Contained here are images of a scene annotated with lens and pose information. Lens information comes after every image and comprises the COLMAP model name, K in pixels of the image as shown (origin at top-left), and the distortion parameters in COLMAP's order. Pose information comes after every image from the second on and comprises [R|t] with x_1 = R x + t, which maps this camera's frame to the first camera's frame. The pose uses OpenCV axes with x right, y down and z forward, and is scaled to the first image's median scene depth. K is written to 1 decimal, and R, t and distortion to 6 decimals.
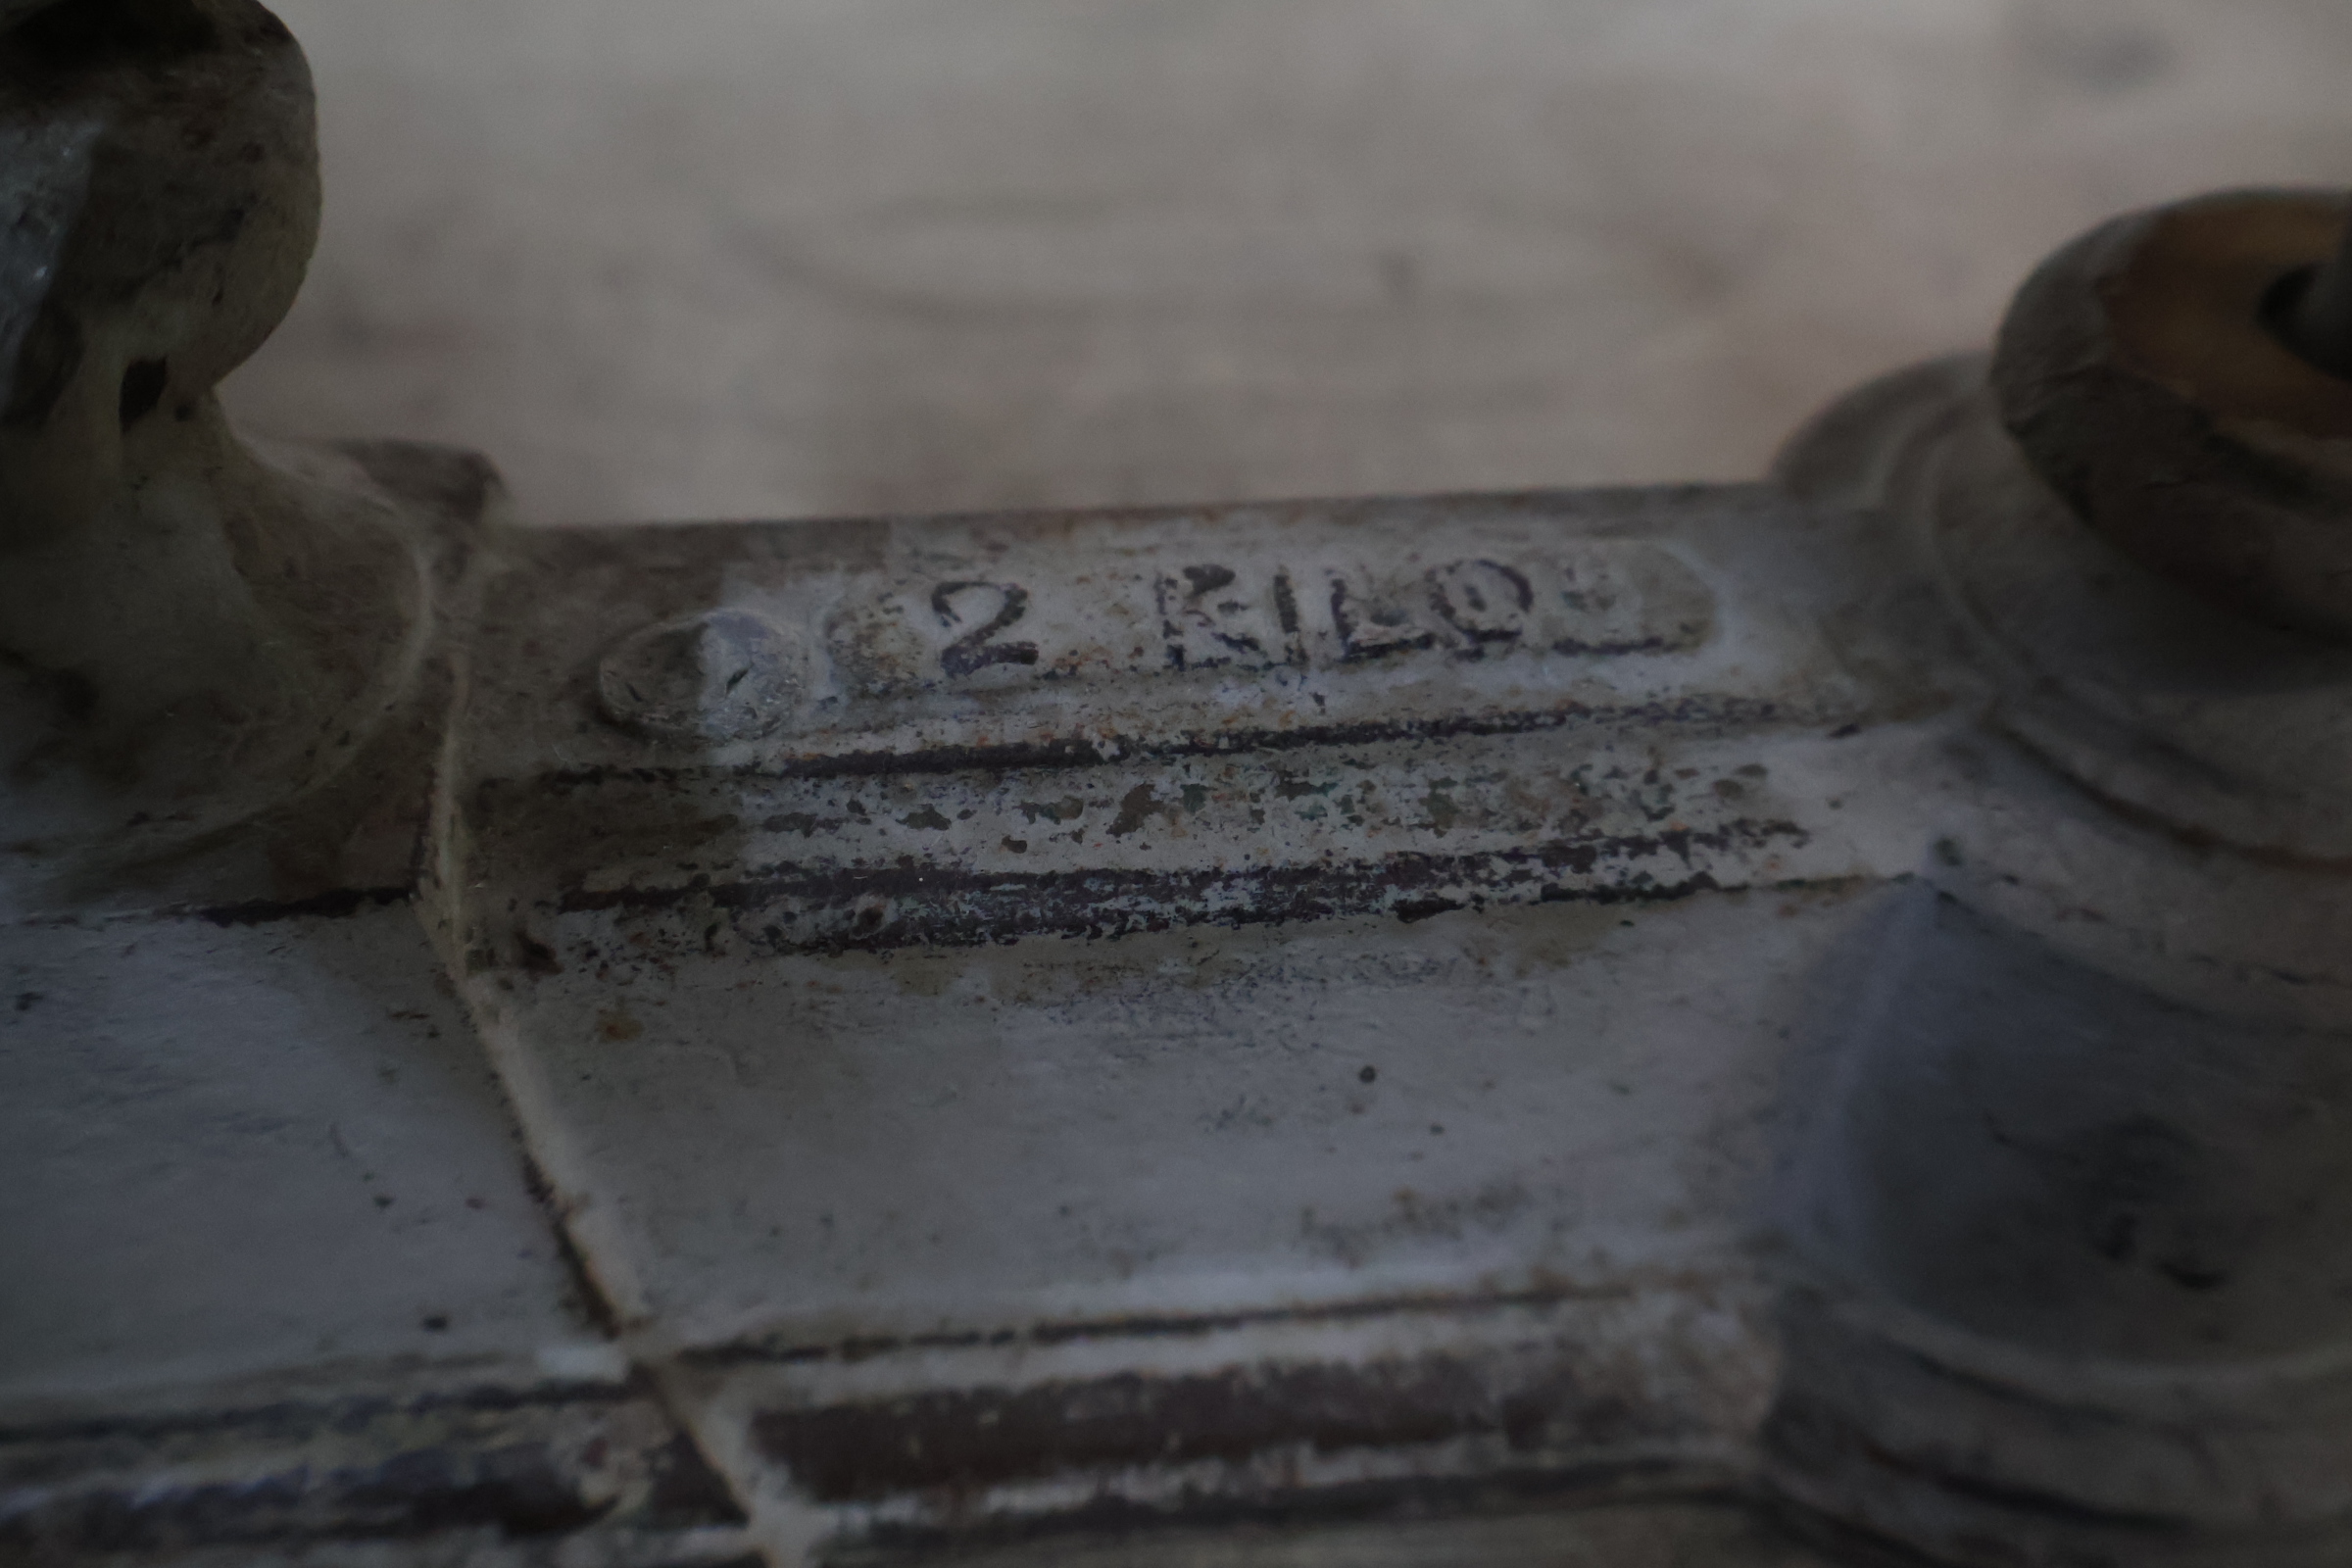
lens RADIAL K [[2233.8, 0, 1178.9], [0, 2233.8, 710.1], [0, 0, 1]] dist [0.005482, 0.005207]
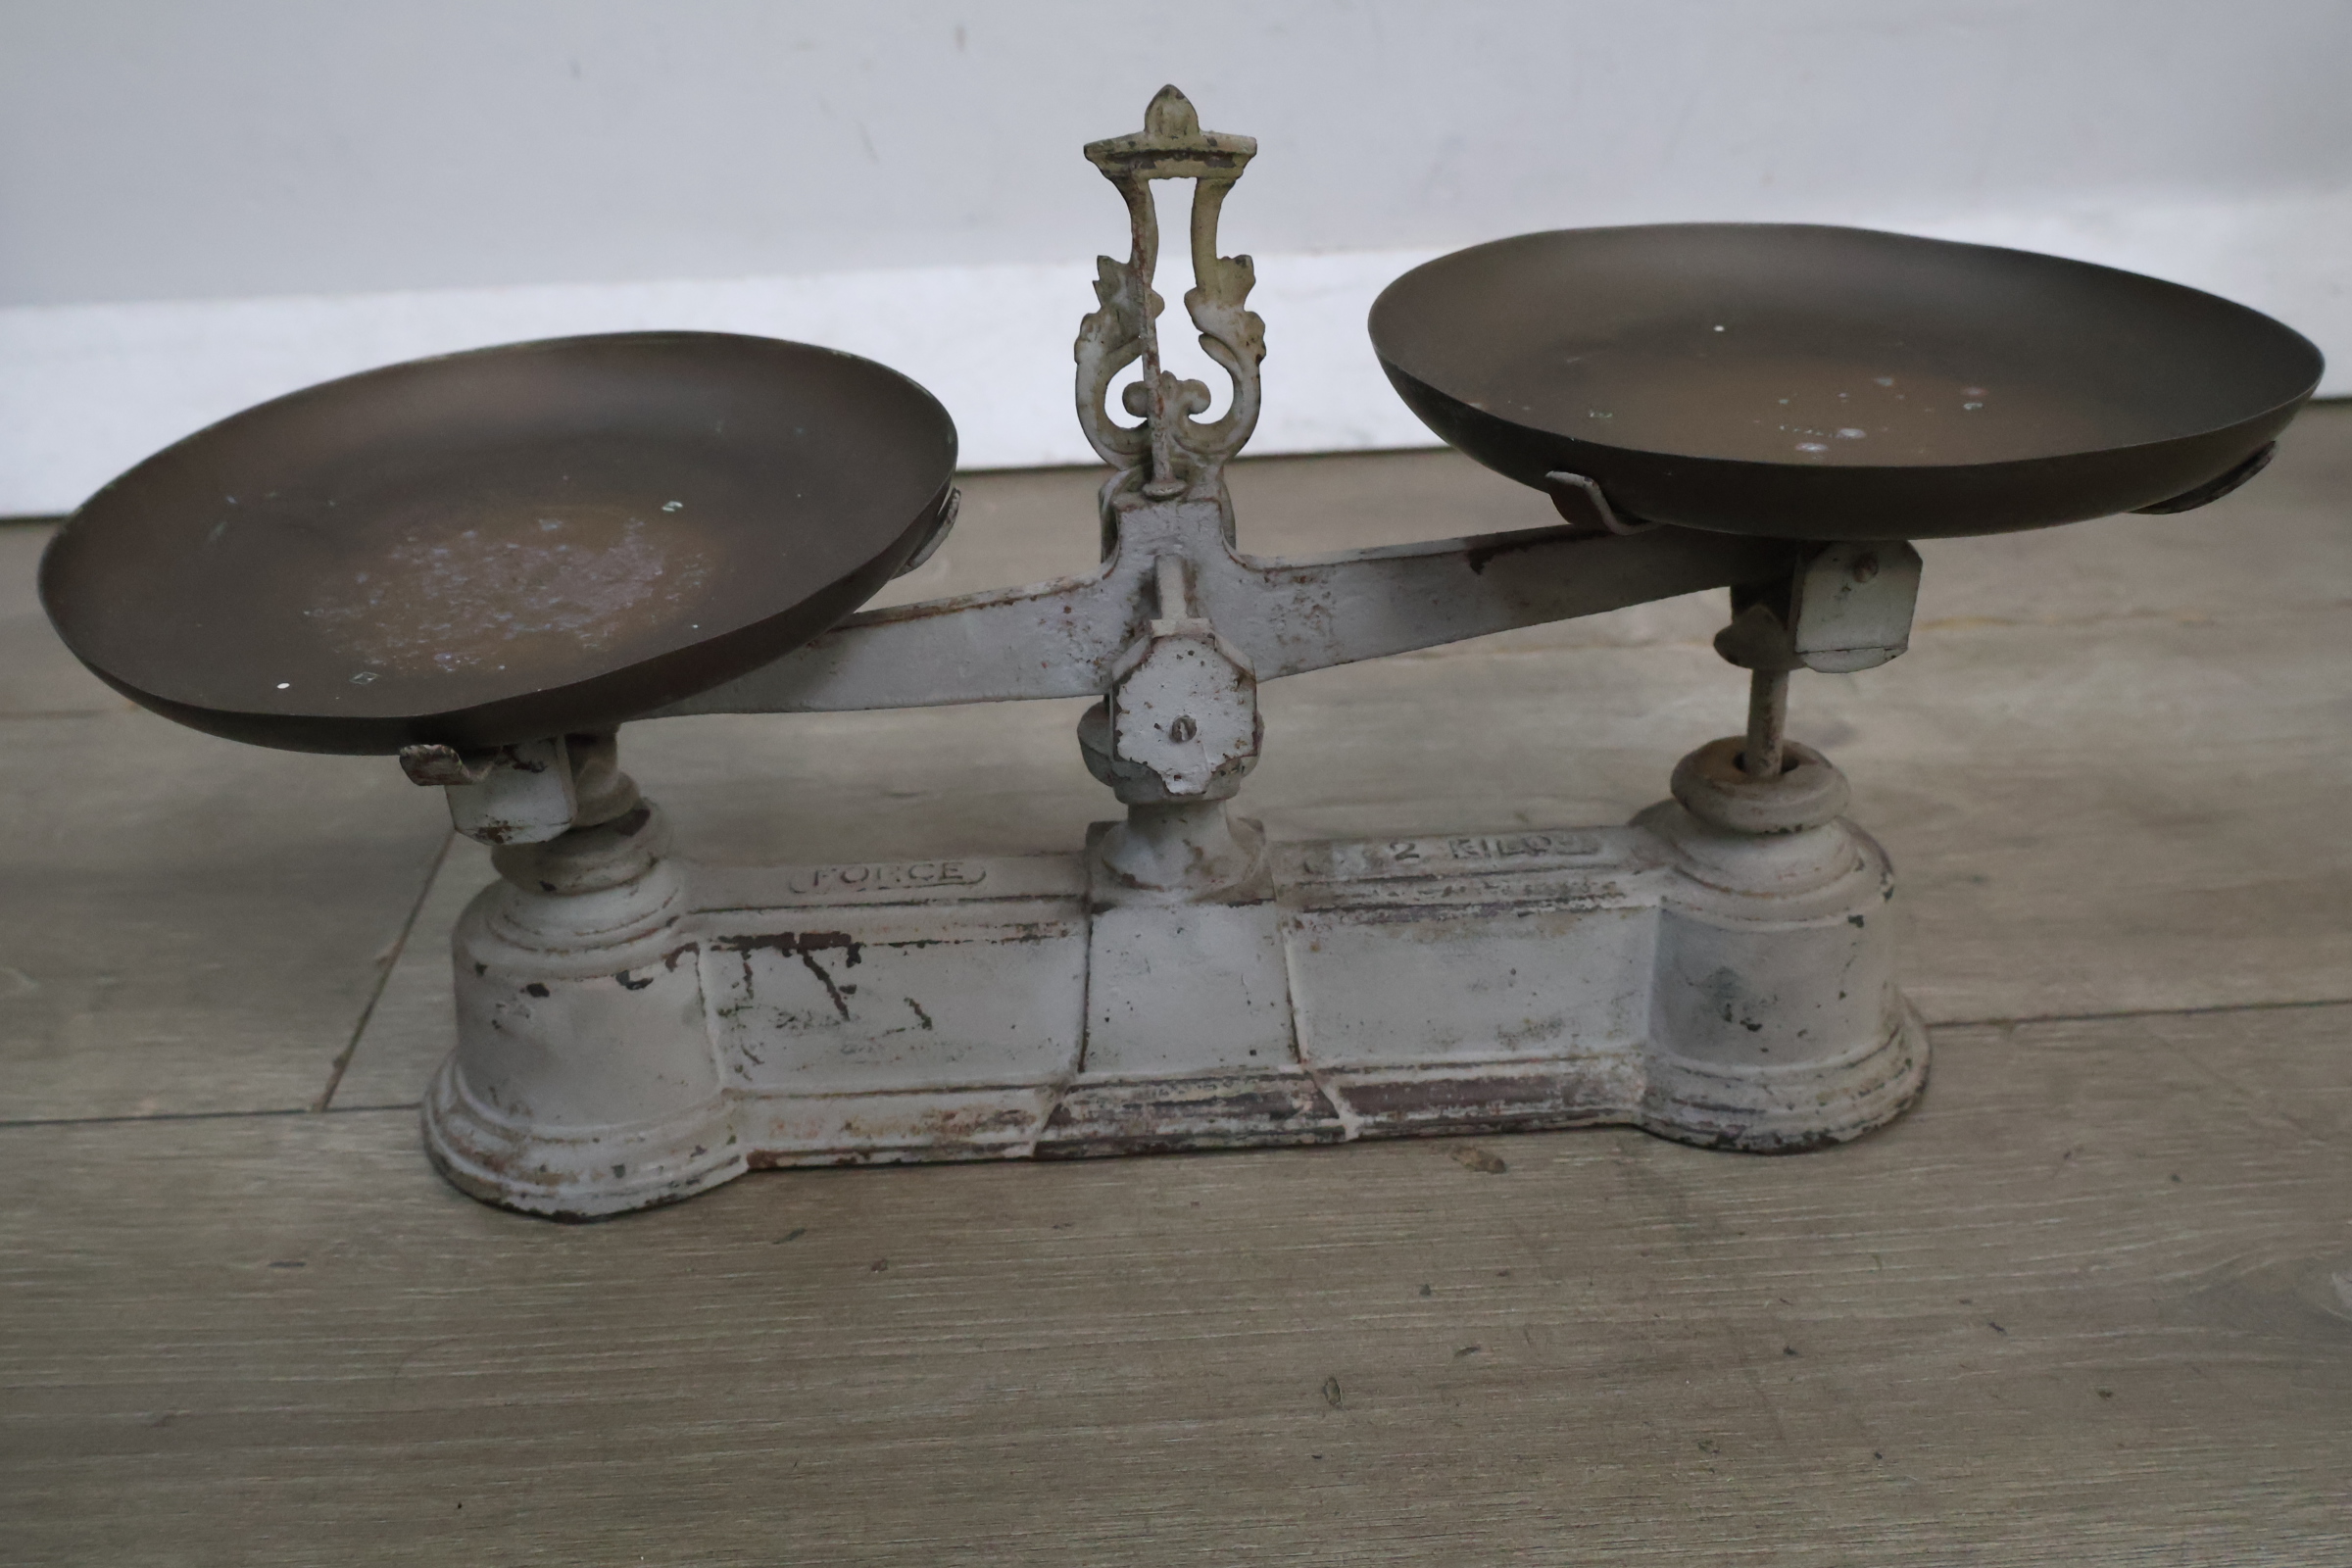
lens RADIAL K [[2266.7, 0, 1176.0], [0, 2266.7, 784.0], [0, 0, 1]] dist [-0.001859, -0.003303]
pose [[0.996386, -0.029947, -0.079489, -0.161224], [0.003707, 0.950231, -0.311524, 1.028654], [0.084862, 0.310103, 0.946908, -2.652158]]
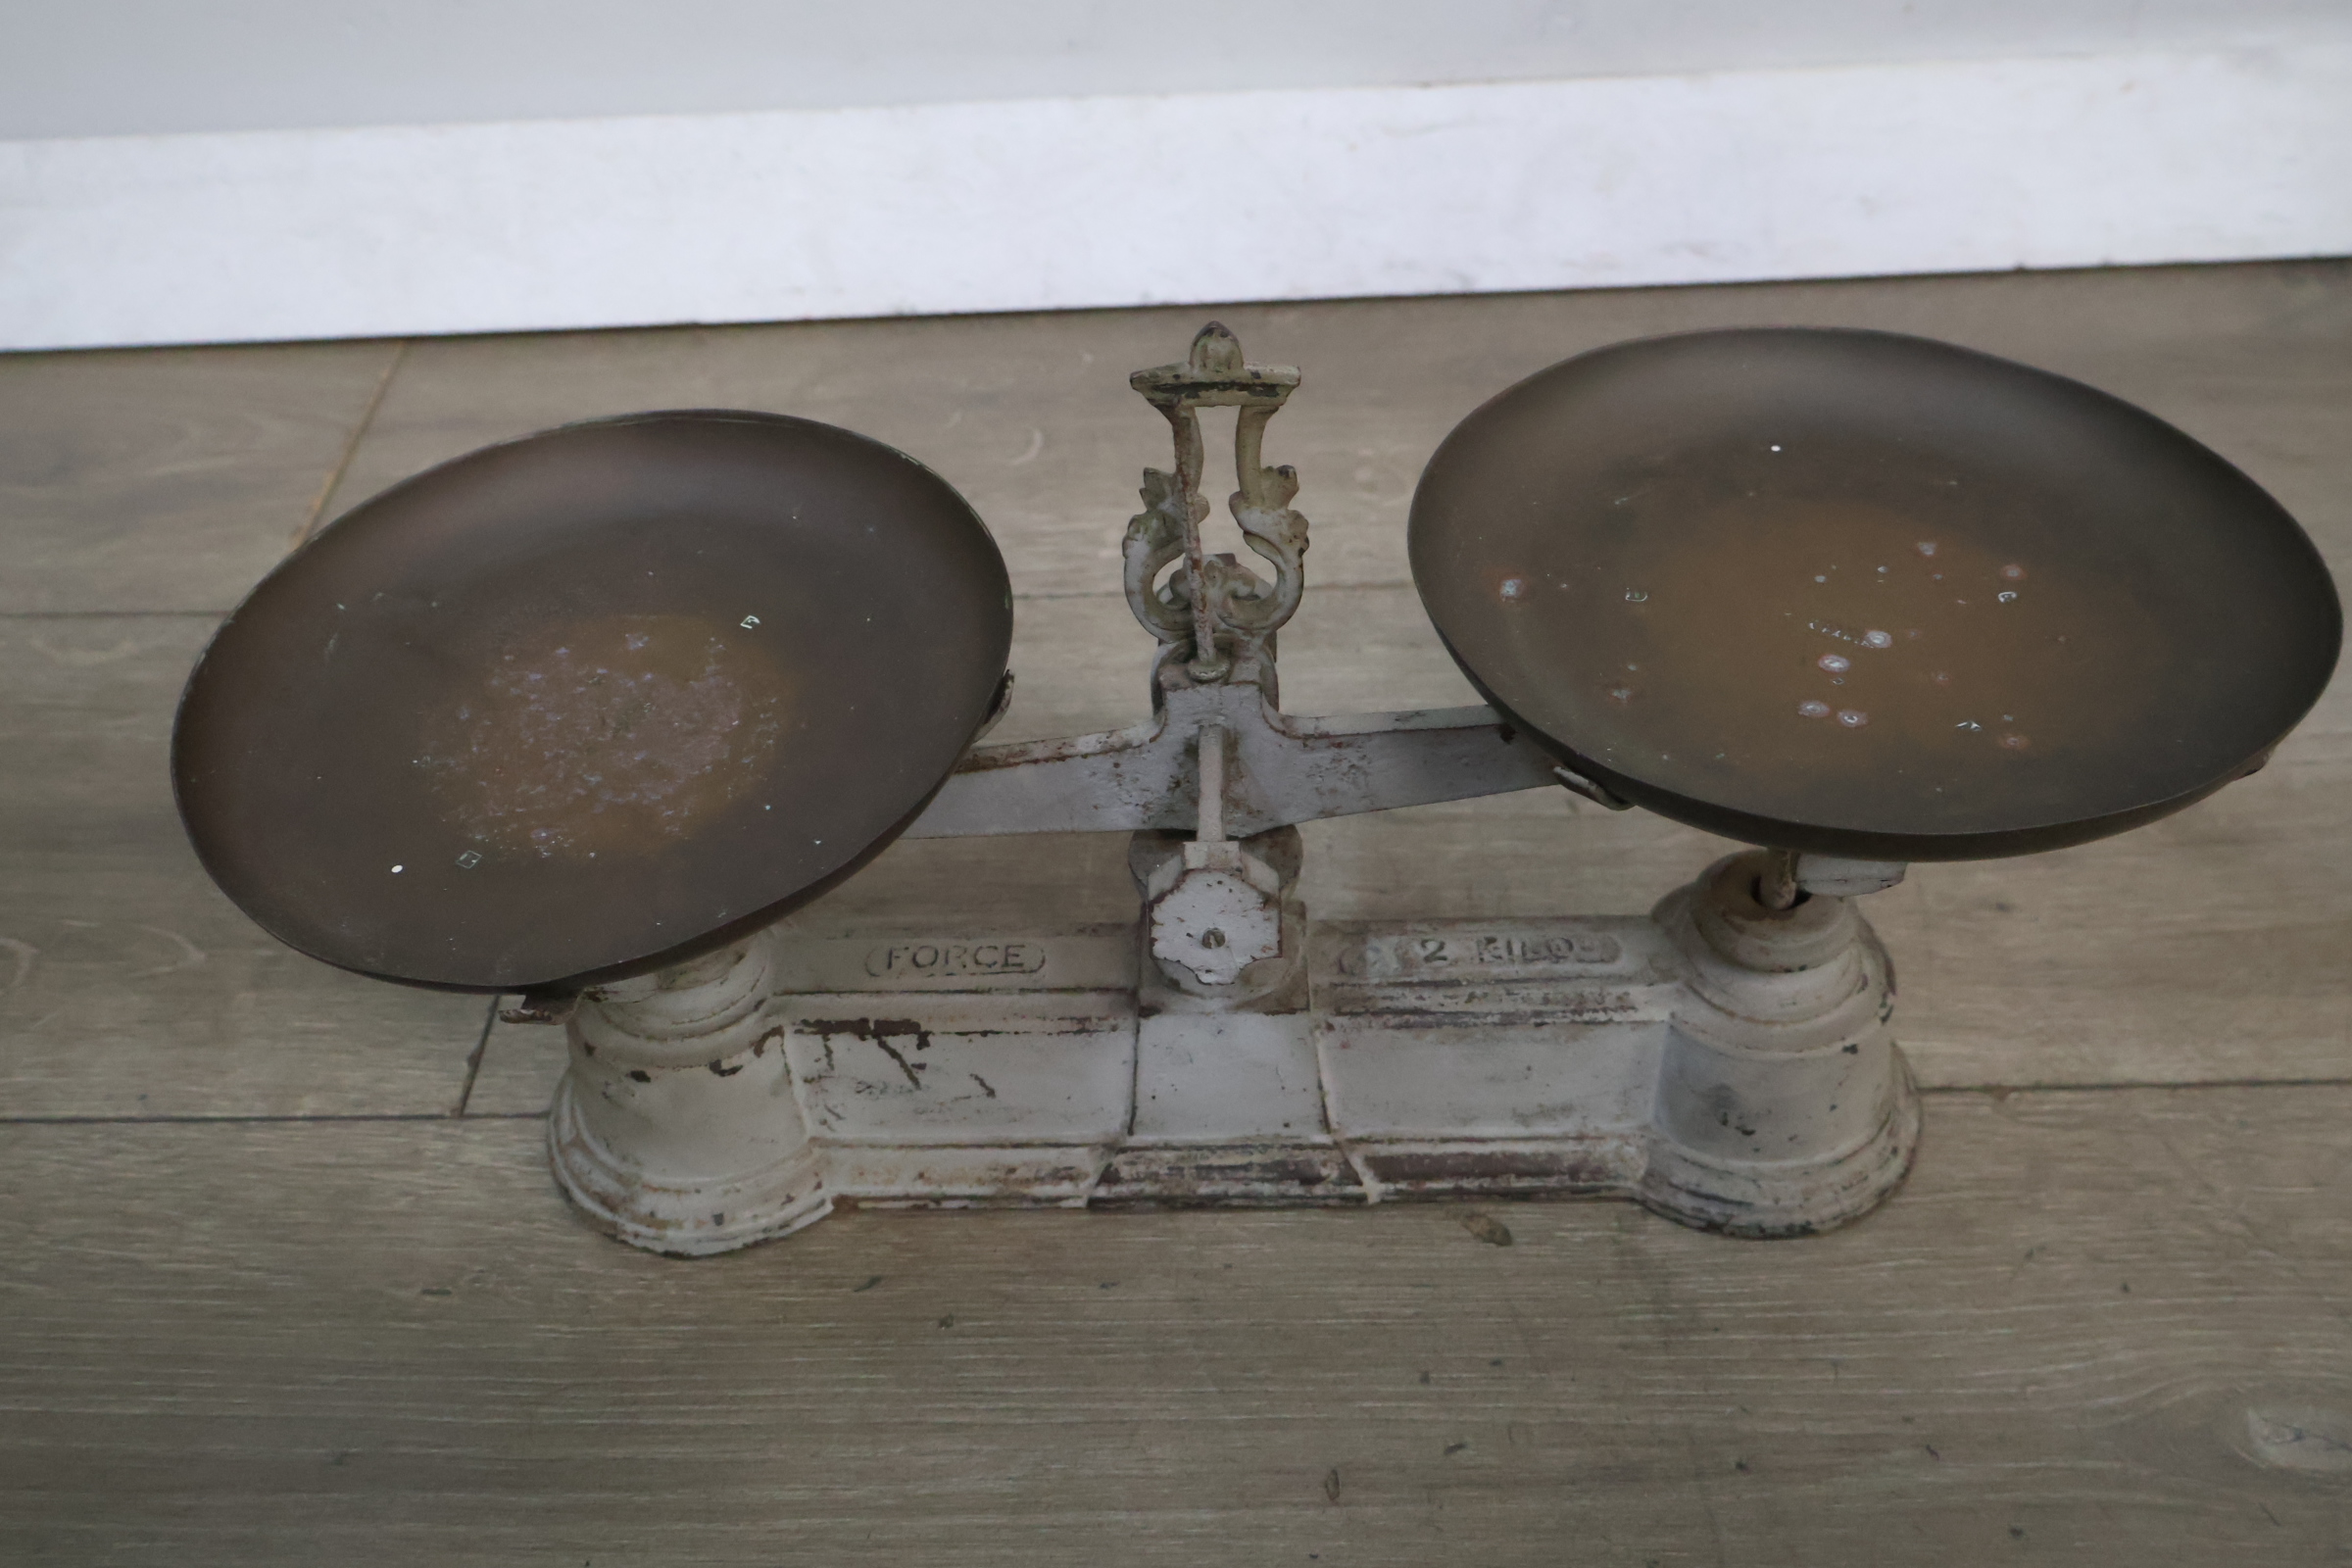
lens RADIAL K [[2266.7, 0, 1176.0], [0, 2266.7, 784.0], [0, 0, 1]] dist [-0.001859, -0.003303]
pose [[0.989529, 0.021312, -0.142749, 0.029500], [-0.031984, 0.996827, -0.072886, -0.024963], [0.140743, 0.076688, 0.987072, -3.088970]]
